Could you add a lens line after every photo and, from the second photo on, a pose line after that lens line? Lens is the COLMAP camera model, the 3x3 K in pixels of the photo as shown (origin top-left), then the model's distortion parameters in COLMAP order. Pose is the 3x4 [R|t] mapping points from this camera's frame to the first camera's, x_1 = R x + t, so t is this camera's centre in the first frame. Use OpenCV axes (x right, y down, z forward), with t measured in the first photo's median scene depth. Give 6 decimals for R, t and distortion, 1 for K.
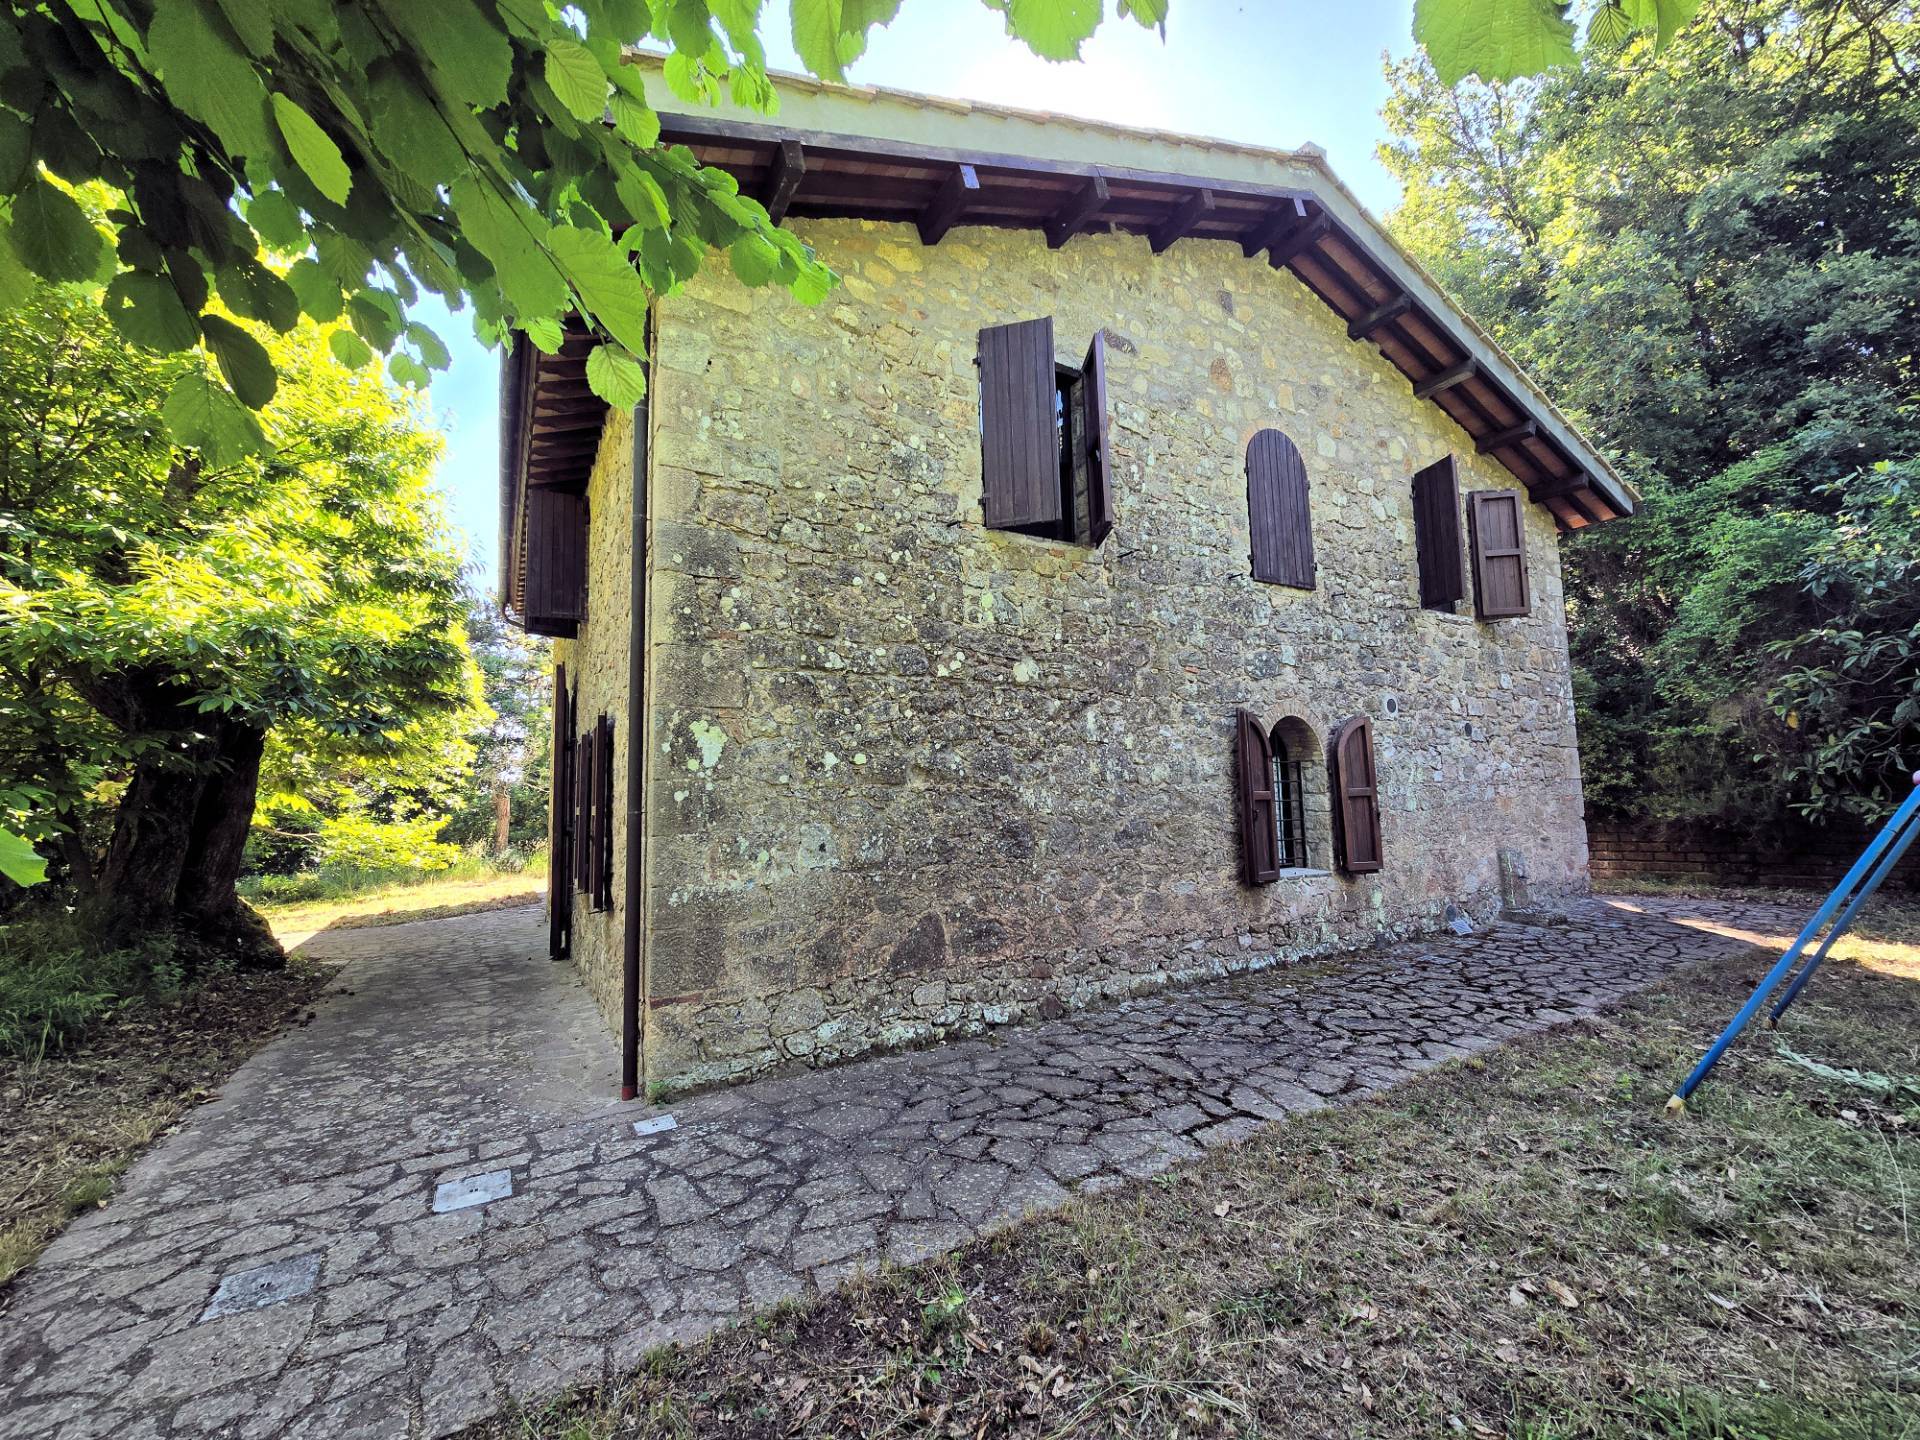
lens RADIAL K [[784.6, 0, 967.2], [0, 784.6, 729.5], [0, 0, 1]] dist [0.001604, -0.002342]
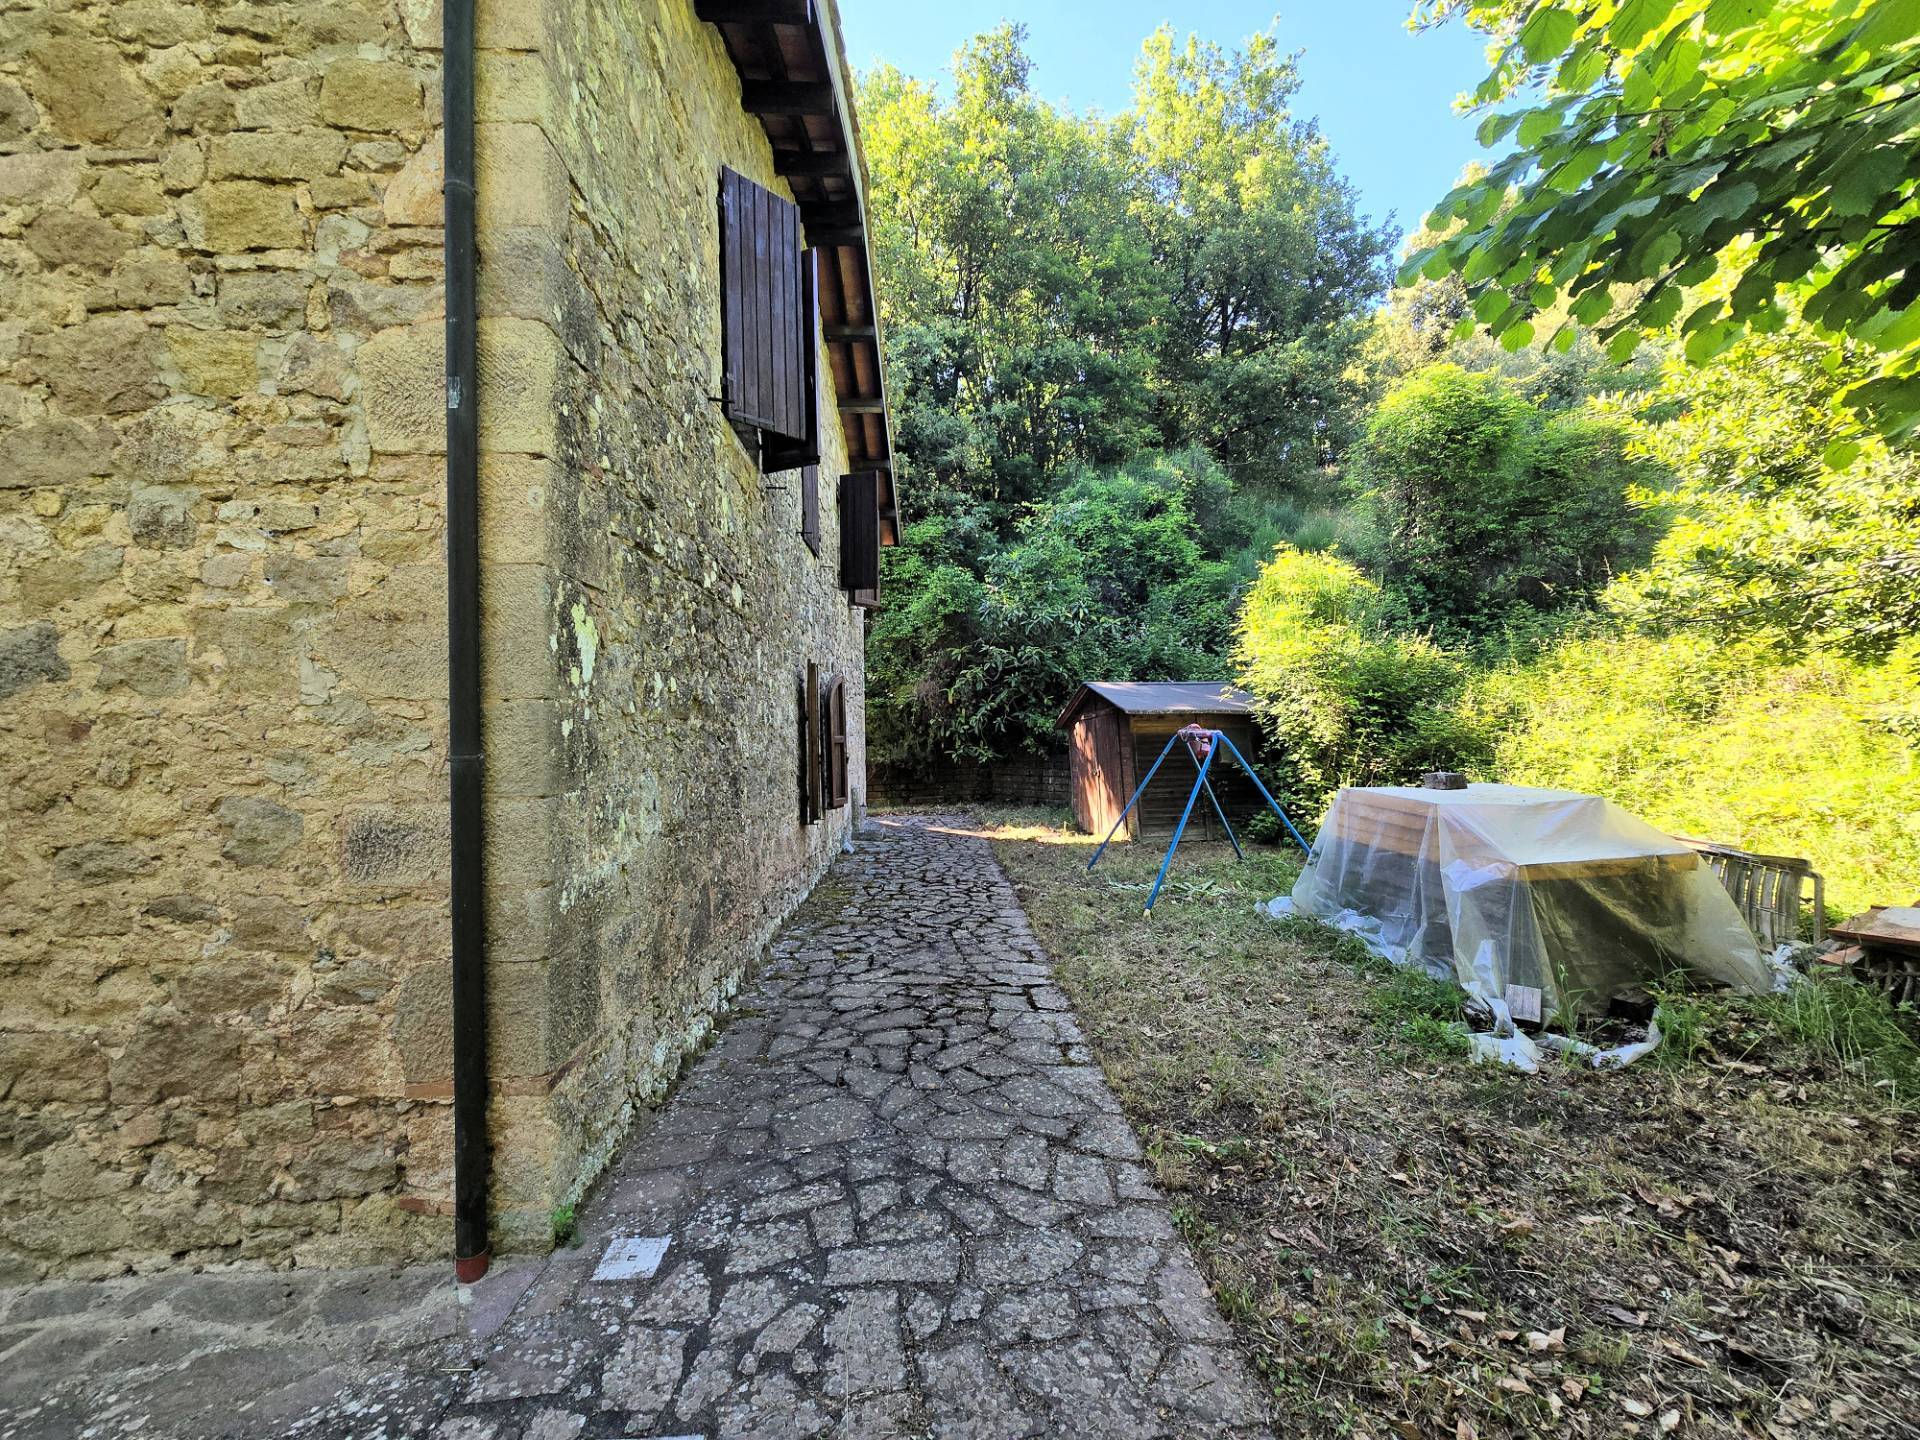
lens RADIAL K [[784.6, 0, 967.2], [0, 784.6, 729.5], [0, 0, 1]] dist [0.001604, -0.002342]
pose [[0.475508, 0.022986, 0.879411, -0.573914], [-0.076427, 0.996958, 0.015267, 0.041816], [-0.876385, -0.074471, 0.475818, 0.353186]]
